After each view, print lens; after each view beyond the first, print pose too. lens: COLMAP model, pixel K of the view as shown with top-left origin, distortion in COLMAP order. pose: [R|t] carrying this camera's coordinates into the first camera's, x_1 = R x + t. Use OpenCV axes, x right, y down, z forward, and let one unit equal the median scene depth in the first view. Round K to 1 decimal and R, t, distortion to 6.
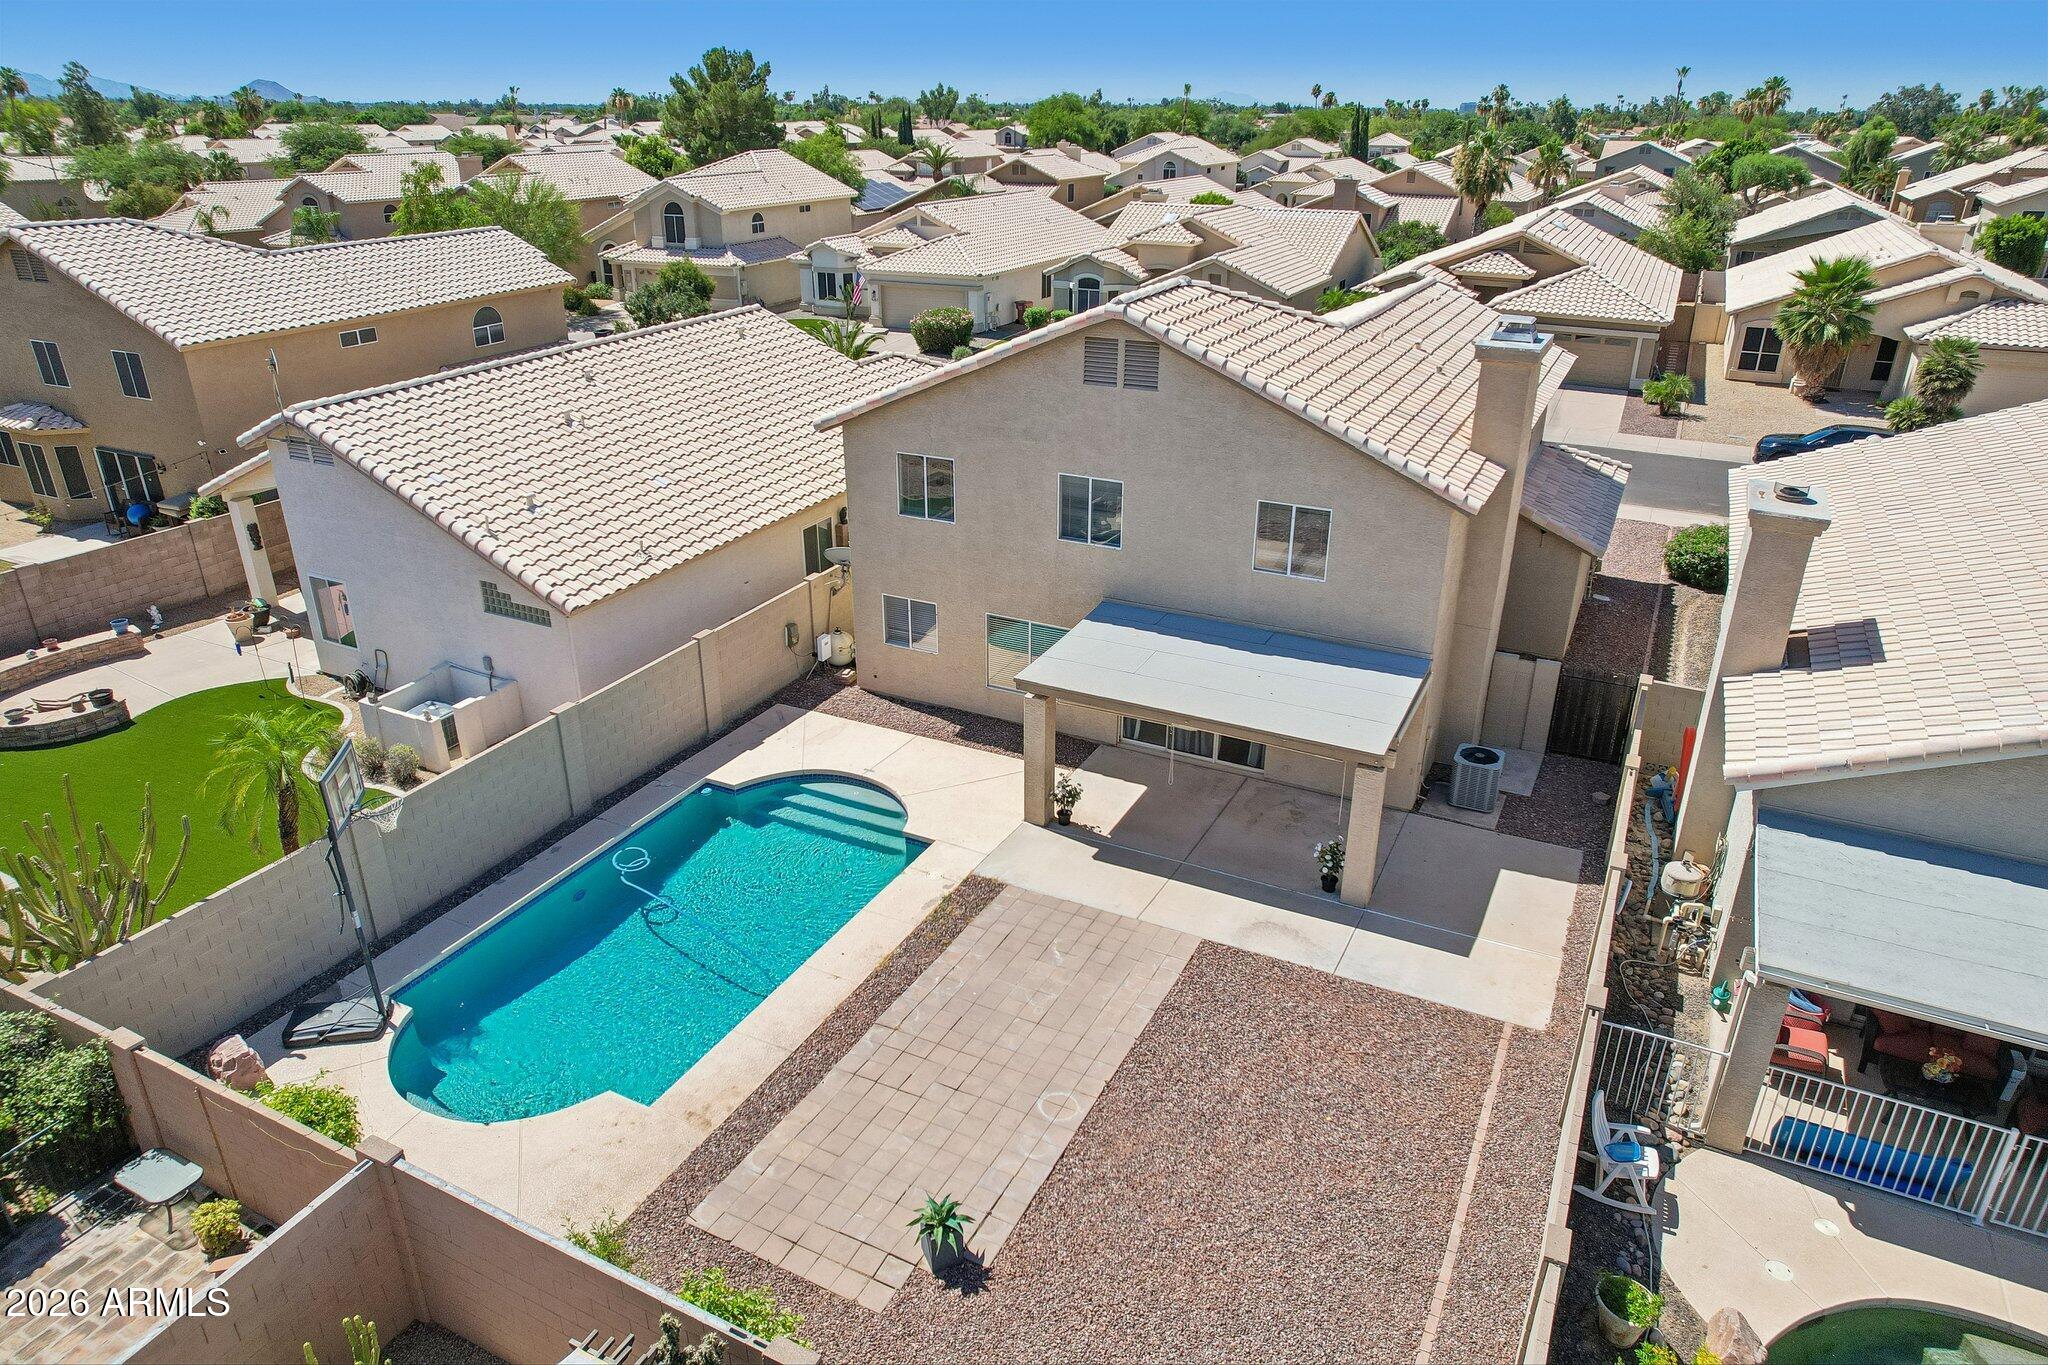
lens RADIAL K [[1316.0, 0, 1027.3], [0, 1316.0, 682.1], [0, 0, 1]] dist [-0.077547, 0.072808]
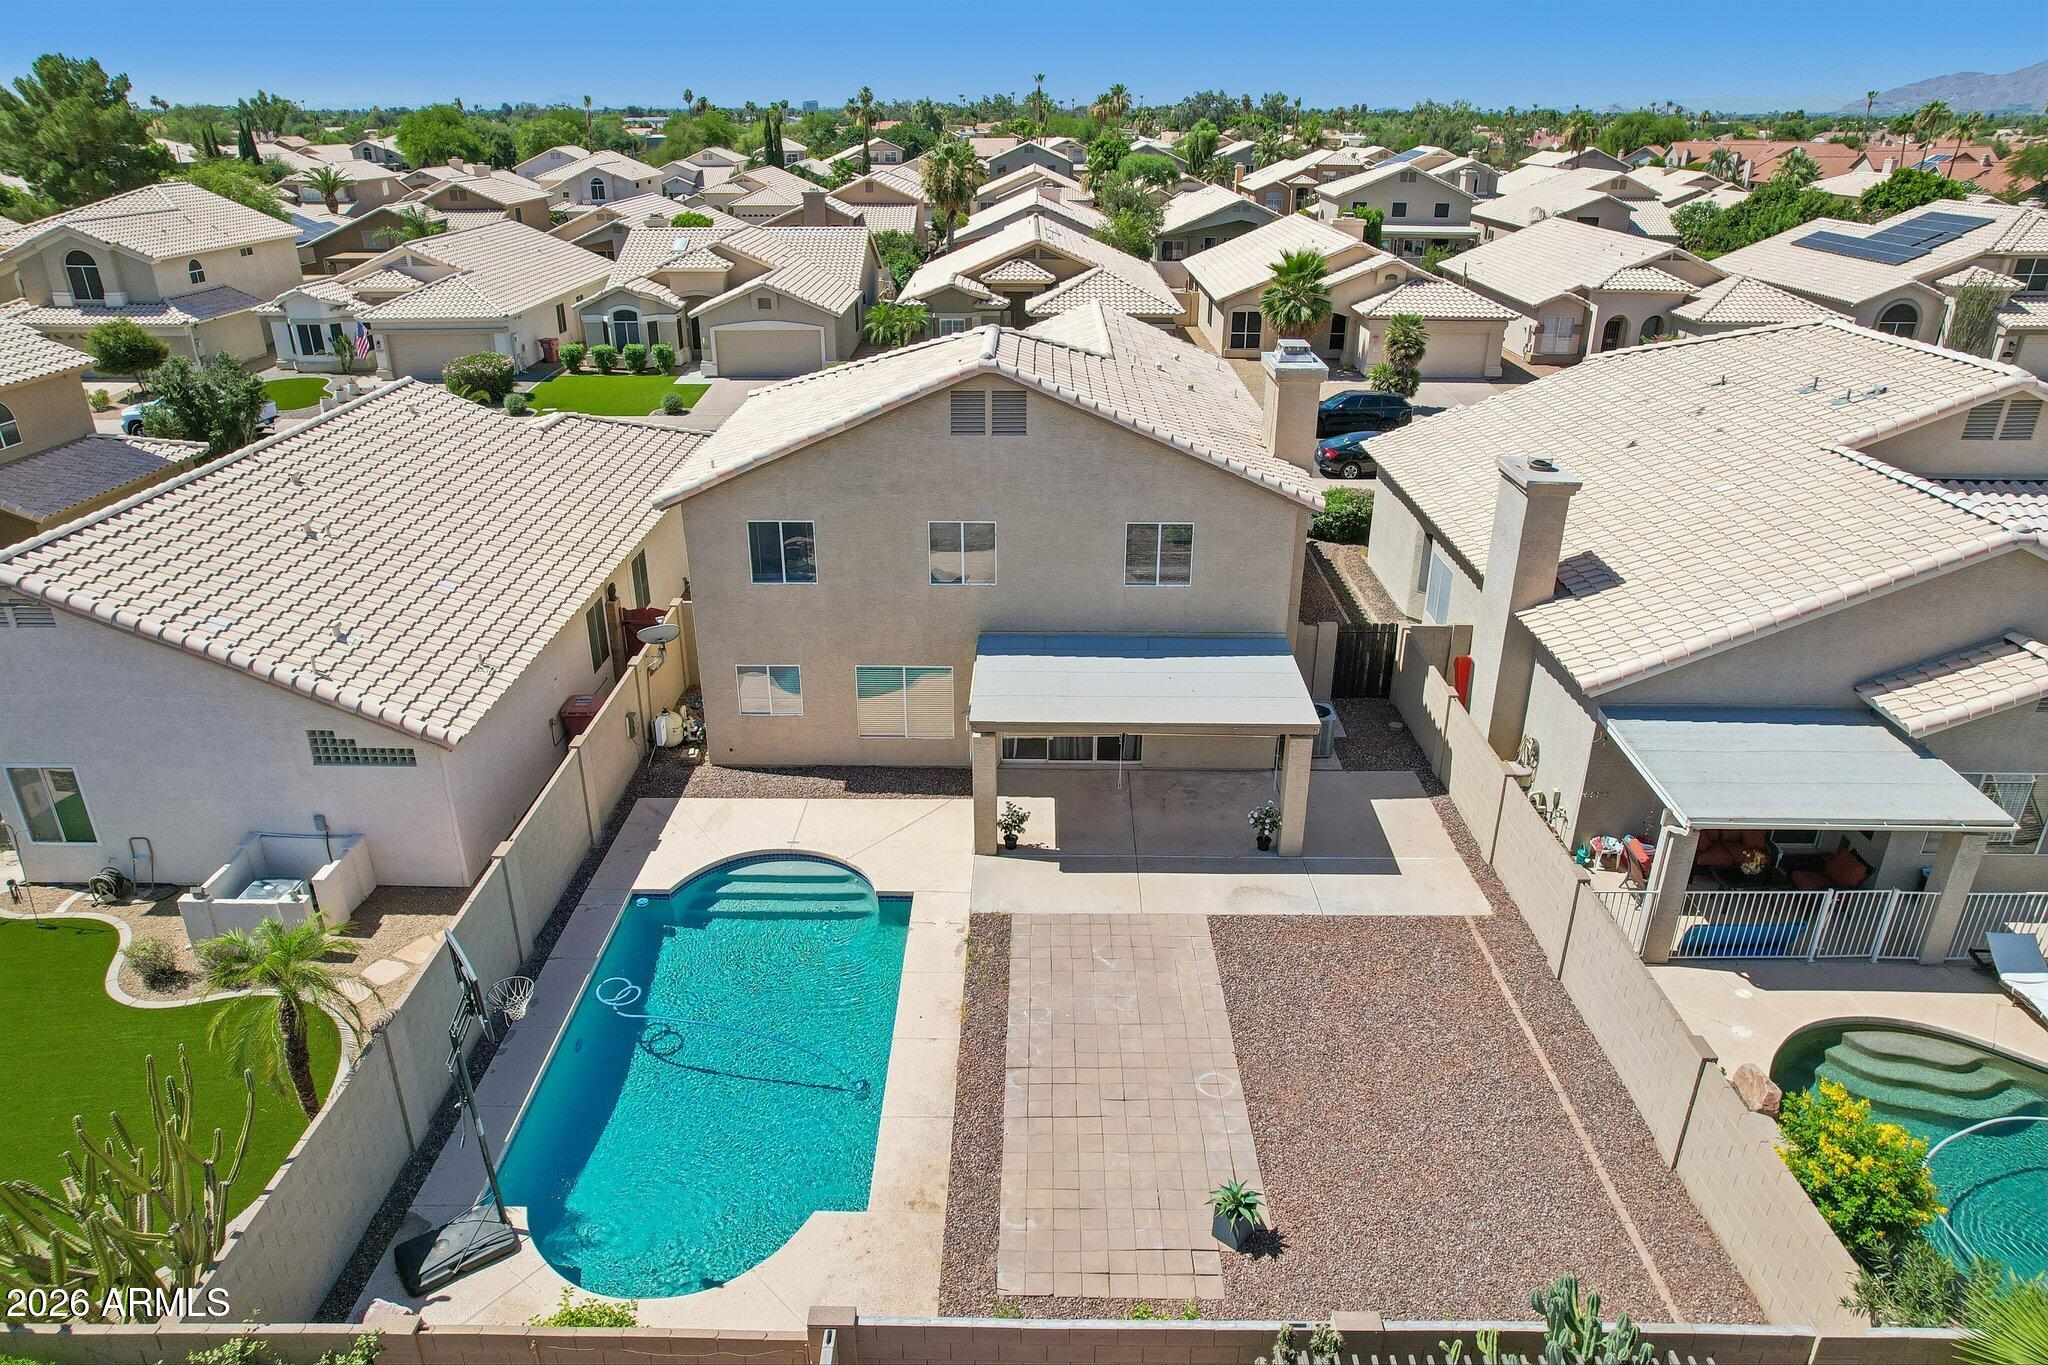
lens RADIAL K [[1316.0, 0, 1027.3], [0, 1316.0, 682.1], [0, 0, 1]] dist [-0.077547, 0.072808]
pose [[0.897746, -0.179615, 0.402233, -0.329953], [0.179700, 0.982992, 0.037876, -0.055984], [-0.402195, 0.038278, 0.914754, 0.017254]]
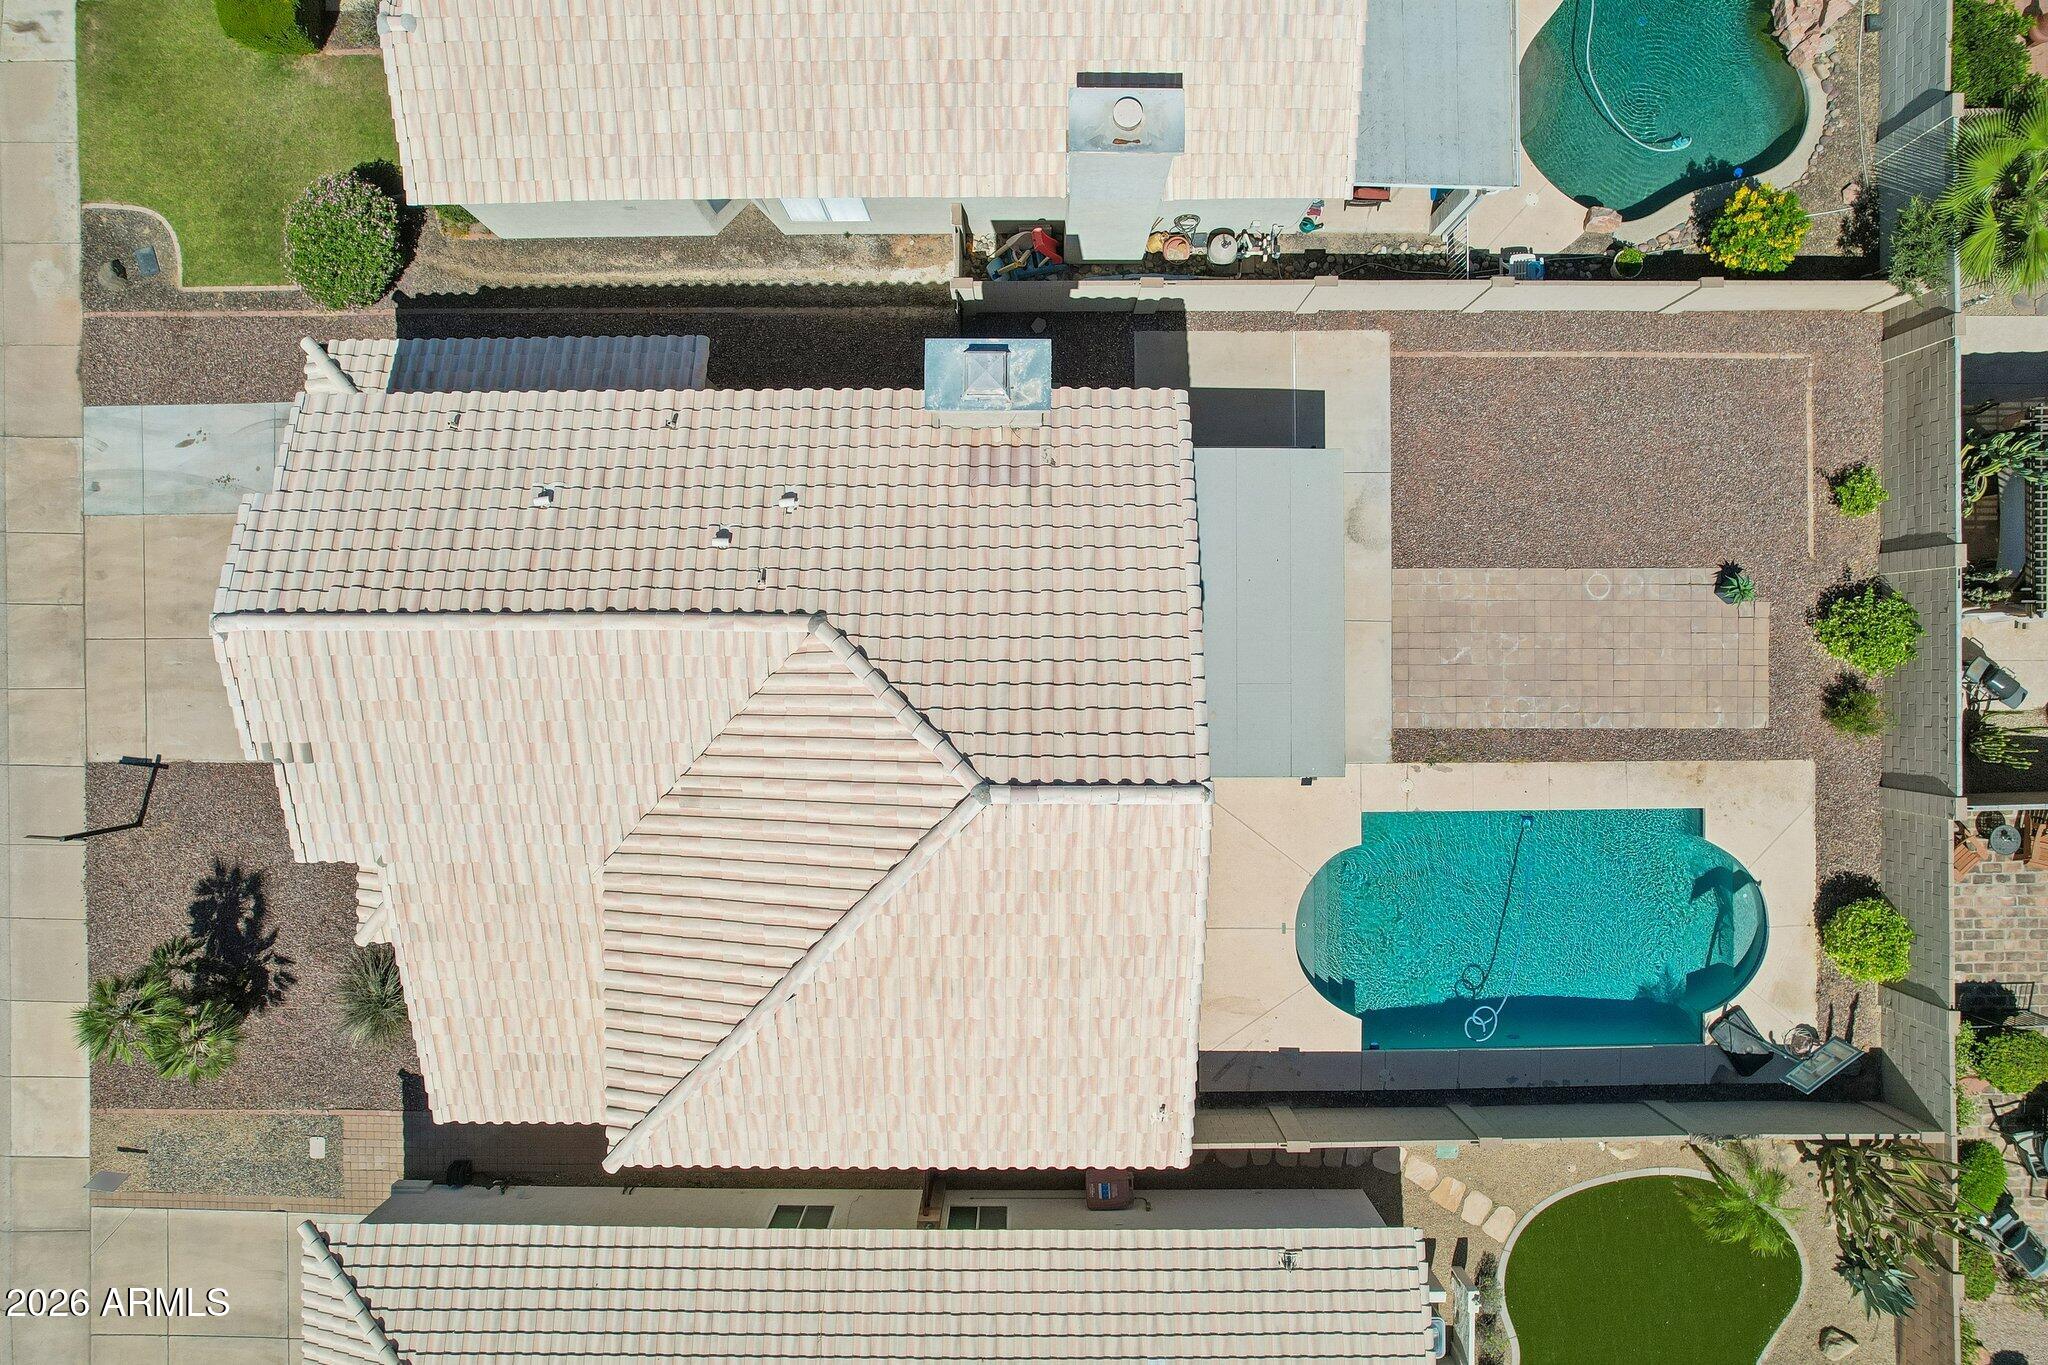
lens RADIAL K [[1316.0, 0, 1027.3], [0, 1316.0, 682.1], [0, 0, 1]] dist [-0.077547, 0.072808]
pose [[-0.448949, -0.893541, -0.005342, 0.161844], [0.359124, -0.185905, 0.914587, -0.949882], [-0.818214, 0.408685, 0.404354, 0.631977]]
